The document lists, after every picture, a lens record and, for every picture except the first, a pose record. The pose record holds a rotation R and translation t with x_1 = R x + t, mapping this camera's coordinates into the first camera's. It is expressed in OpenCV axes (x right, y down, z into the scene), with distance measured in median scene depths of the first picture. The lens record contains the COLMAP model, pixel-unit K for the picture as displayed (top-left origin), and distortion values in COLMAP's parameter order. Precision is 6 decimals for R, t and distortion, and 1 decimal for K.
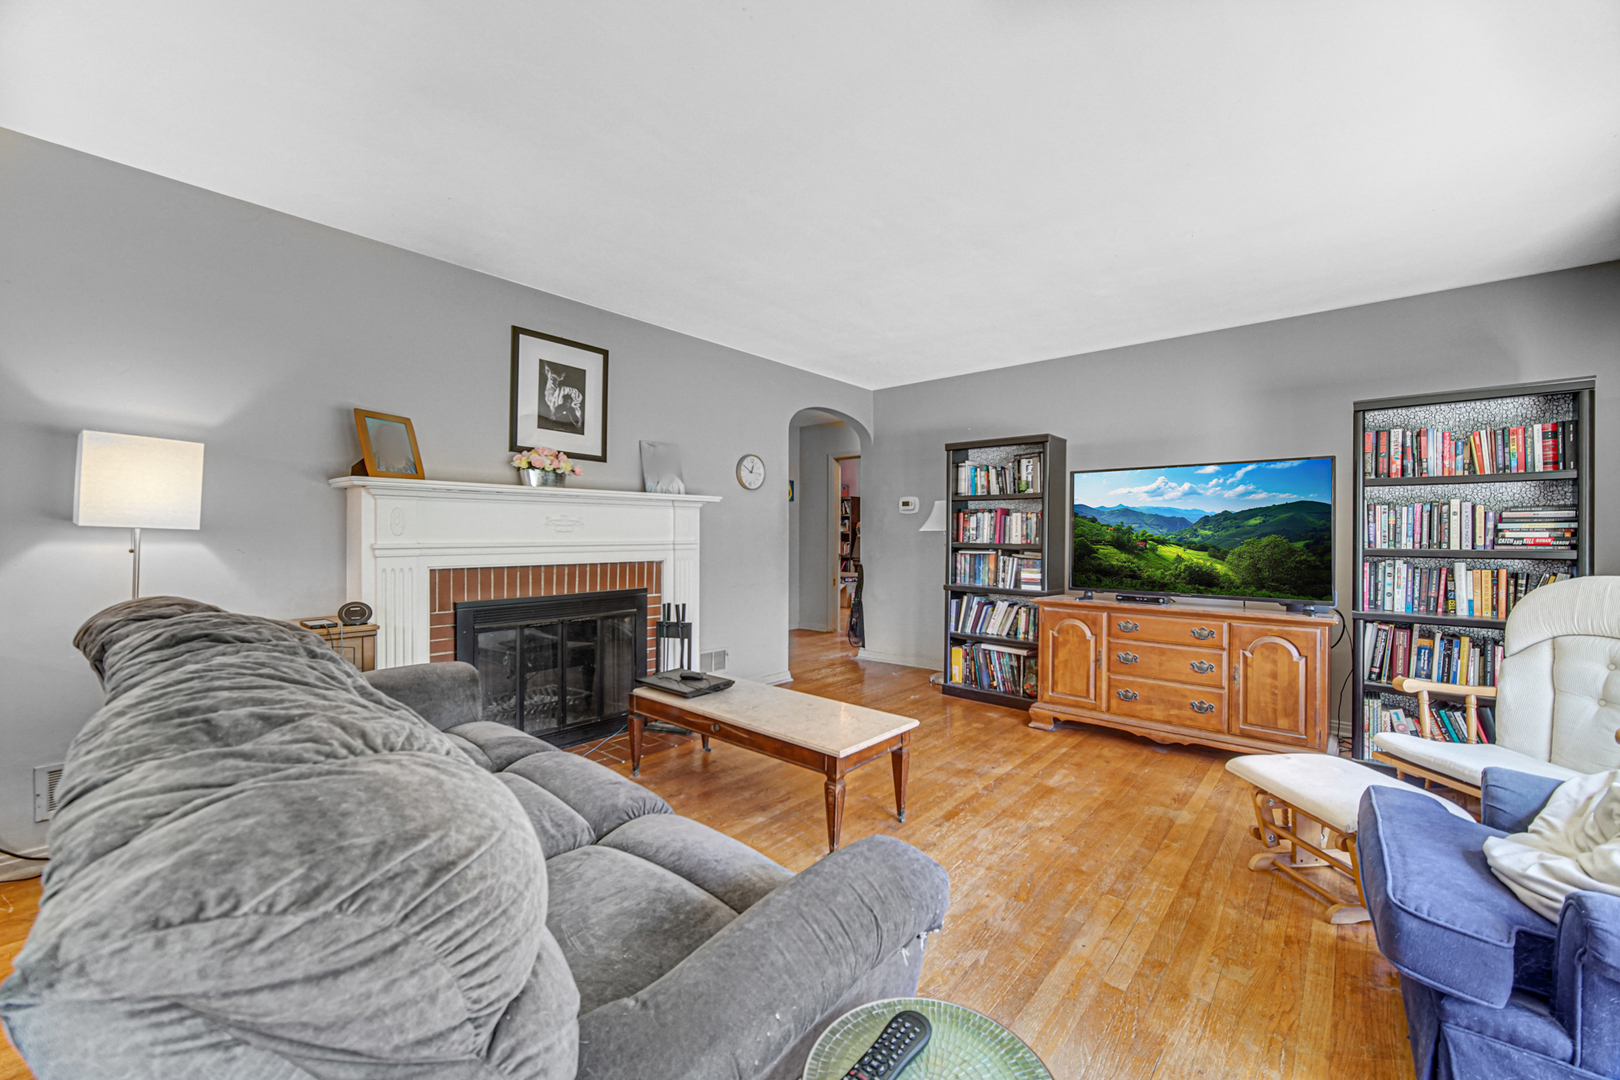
lens RADIAL K [[613.7, 0, 810.0], [0, 613.7, 540.0], [0, 0, 1]] dist [0.001392, 0.000115]
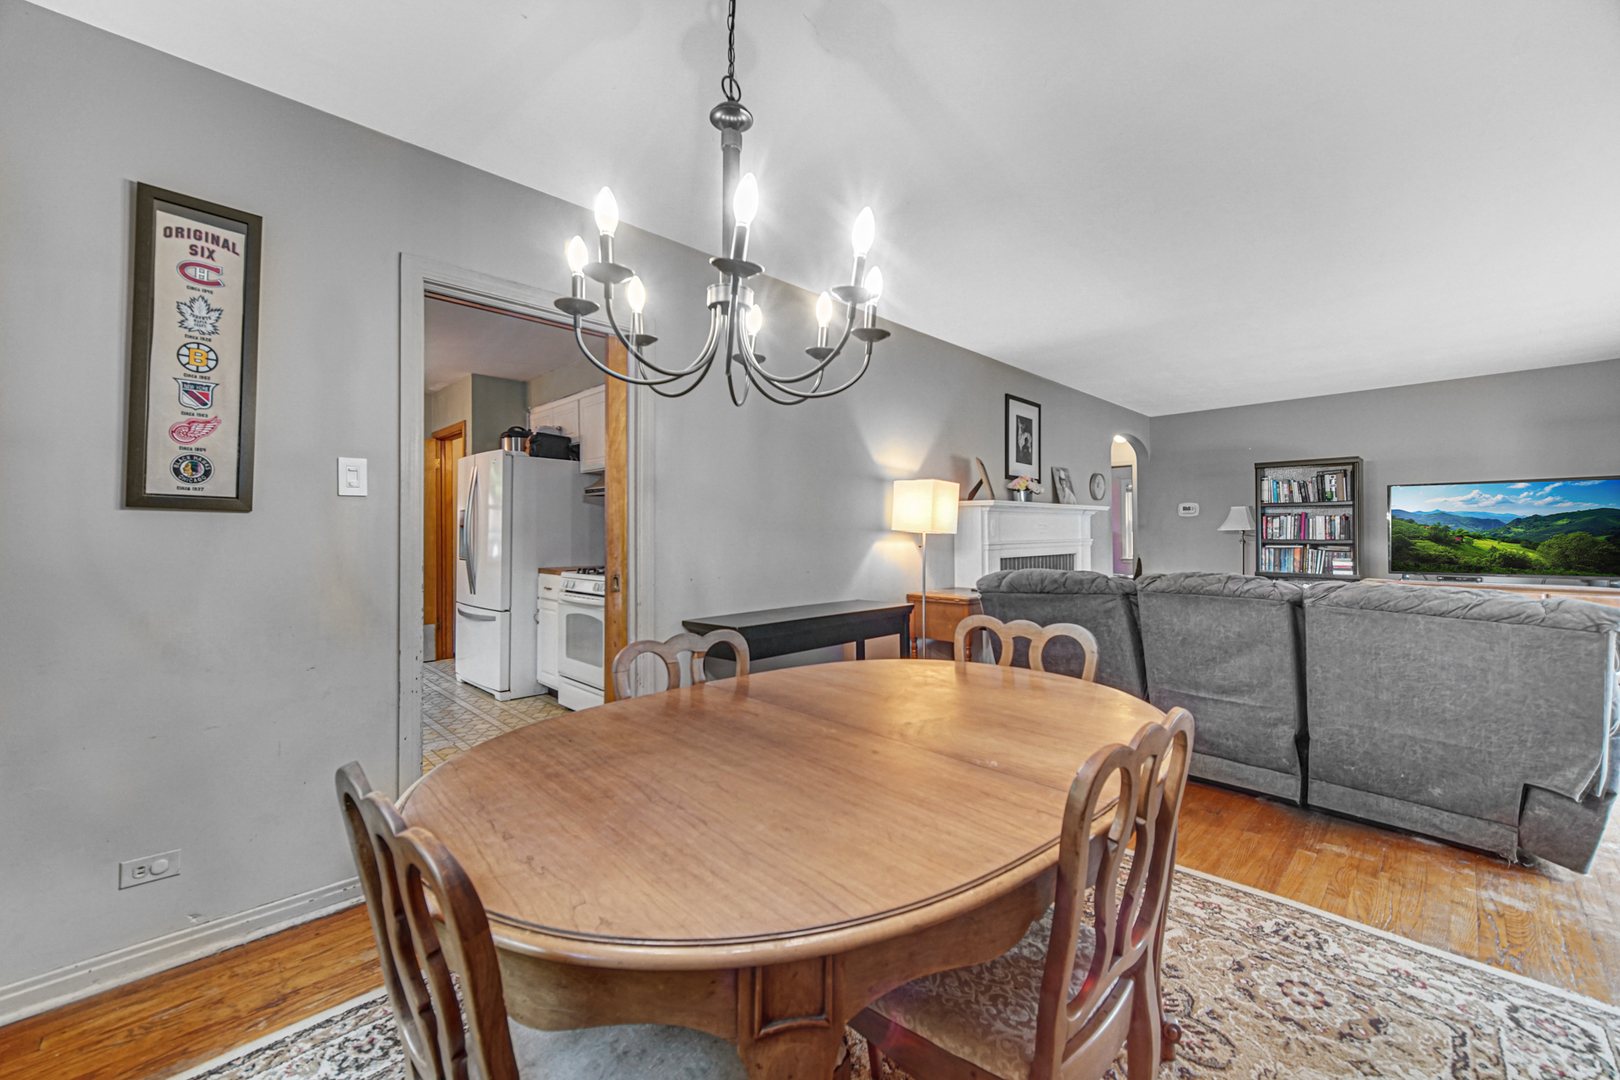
lens RADIAL K [[641.7, 0, 810.0], [0, 641.7, 540.0], [0, 0, 1]] dist [0.000514, 0.000149]
pose [[0.996906, -0.005298, -0.078427, -0.800200], [0.005178, 0.999985, -0.001727, 0.004170], [0.078435, 0.001316, 0.996918, -0.554881]]
